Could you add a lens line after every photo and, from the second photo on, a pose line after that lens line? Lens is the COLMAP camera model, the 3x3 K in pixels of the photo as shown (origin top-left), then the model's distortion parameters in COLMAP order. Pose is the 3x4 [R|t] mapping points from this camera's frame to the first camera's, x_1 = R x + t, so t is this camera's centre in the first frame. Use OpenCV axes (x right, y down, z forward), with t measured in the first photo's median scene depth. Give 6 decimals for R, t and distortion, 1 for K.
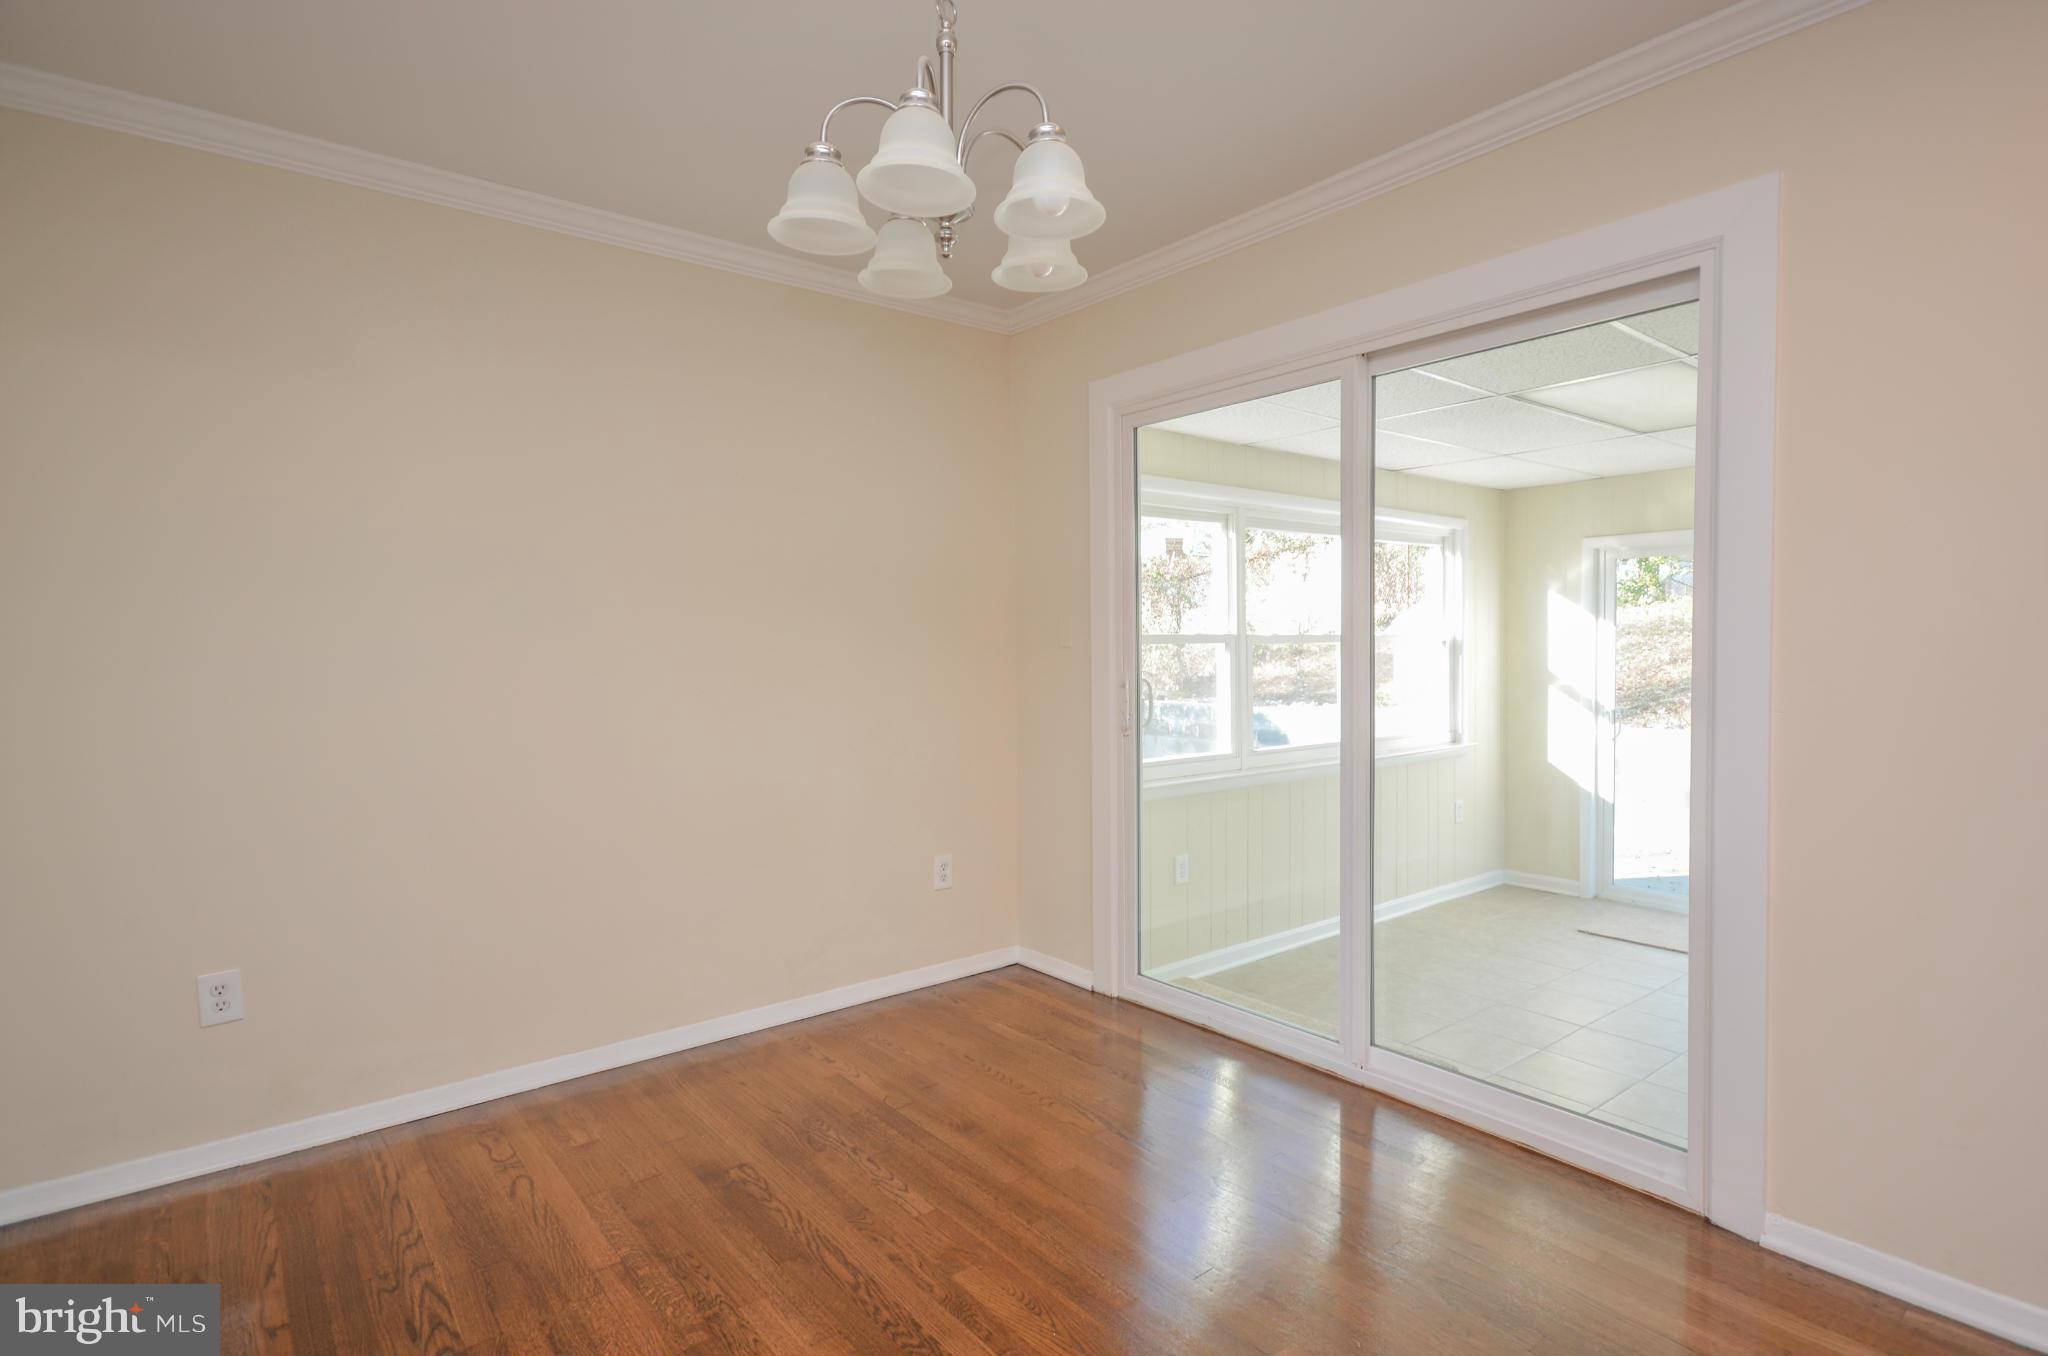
lens RADIAL K [[979.8, 0, 1041.3], [0, 979.8, 666.4], [0, 0, 1]] dist [0.004294, 0.000665]
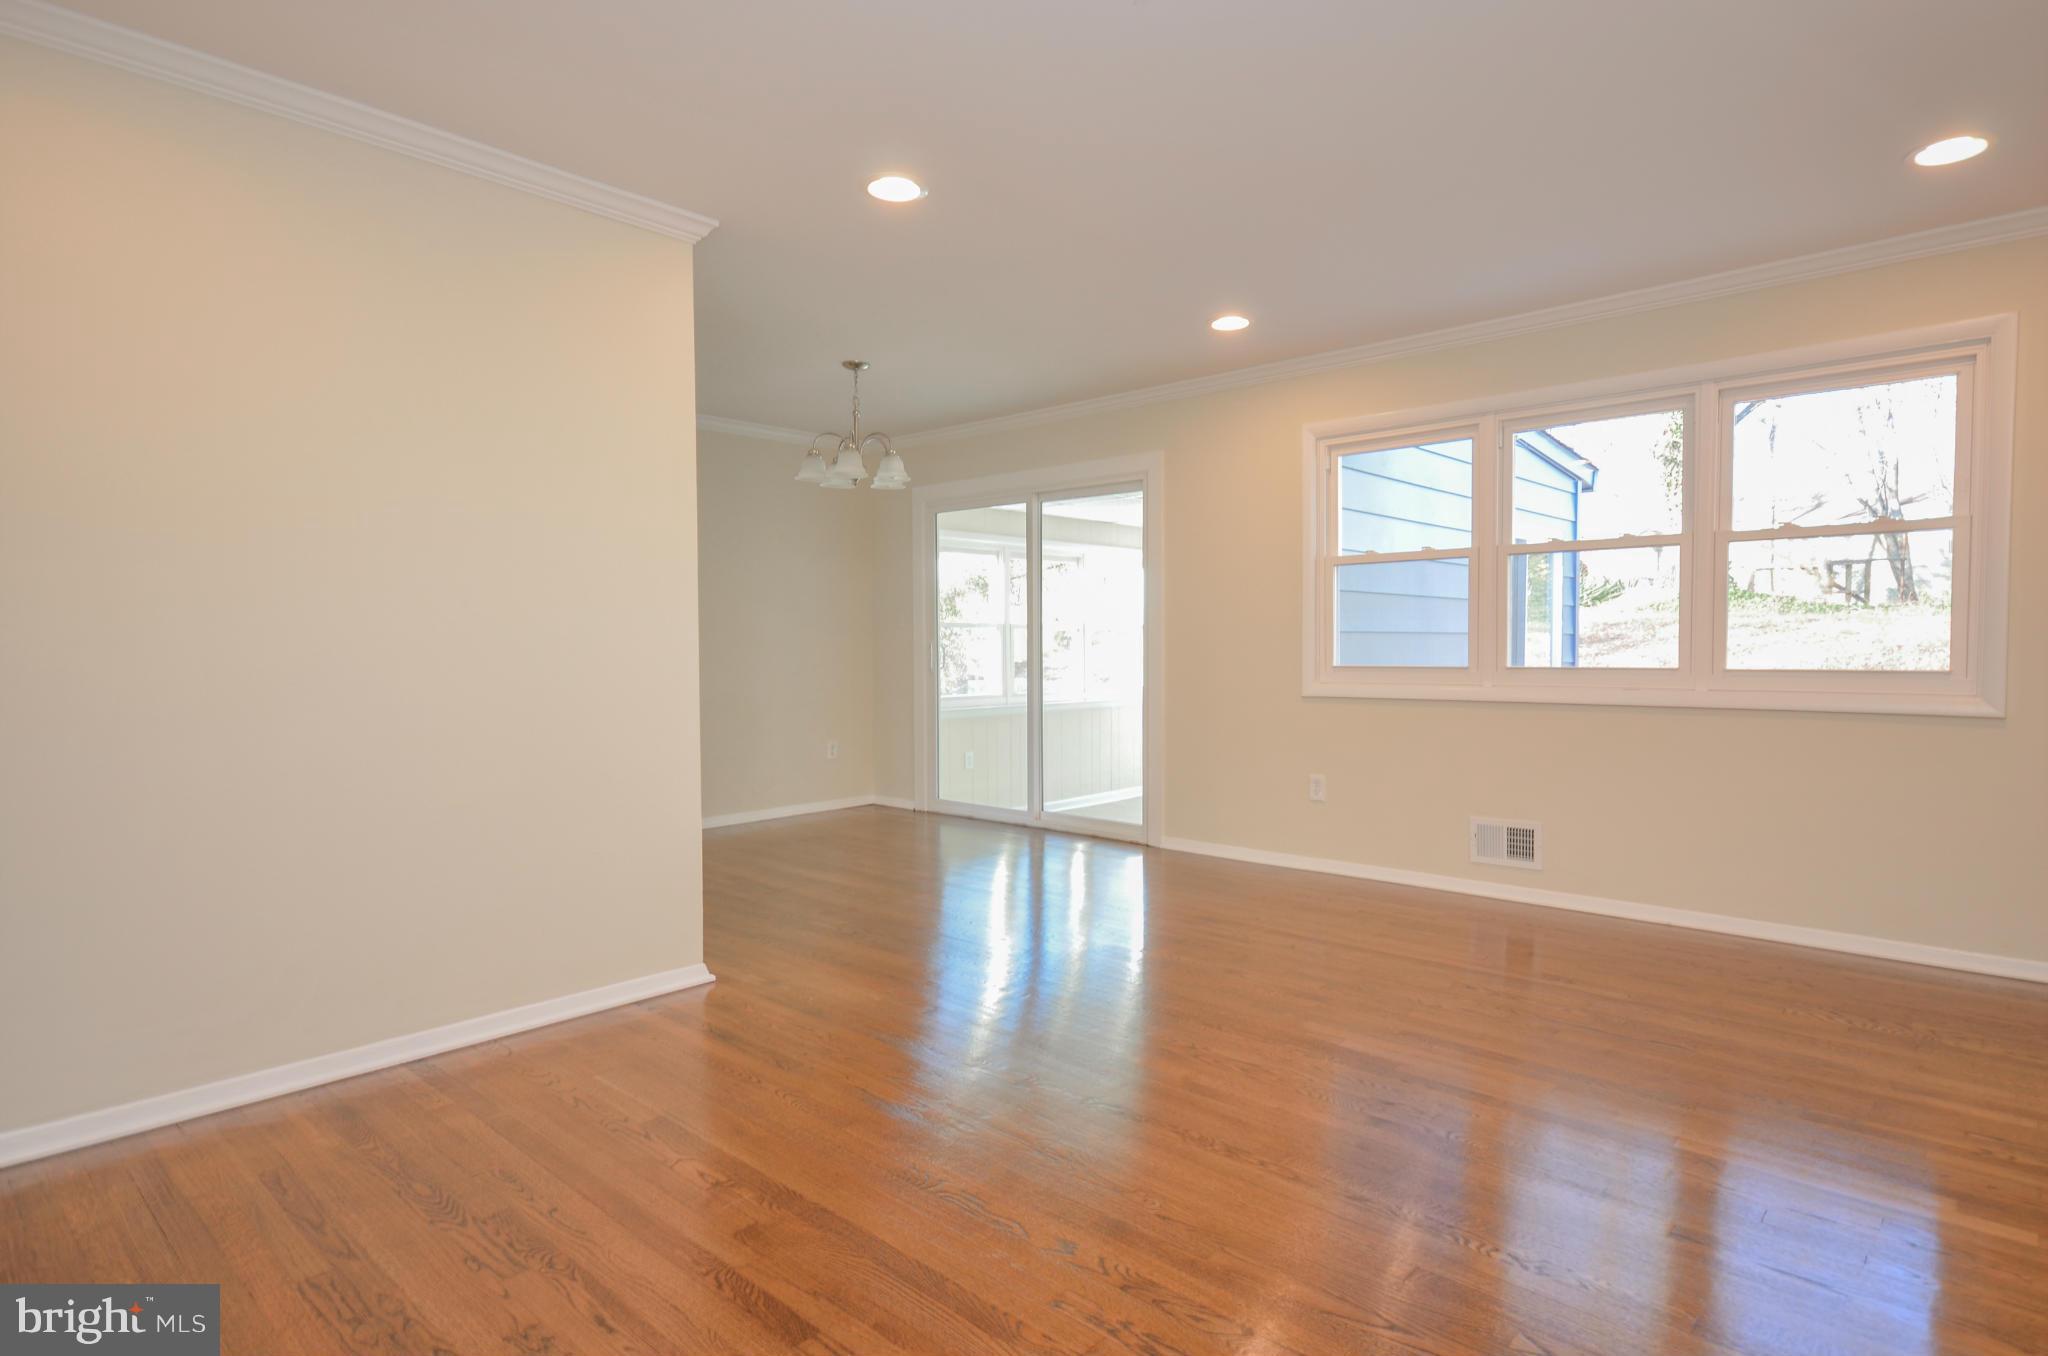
lens RADIAL K [[979.8, 0, 1041.3], [0, 979.8, 666.4], [0, 0, 1]] dist [0.004294, 0.000665]
pose [[0.986499, -0.003073, 0.163737, -0.014908], [0.001930, 0.999973, 0.007140, 0.043843], [-0.163754, -0.006728, 0.986478, -0.925520]]
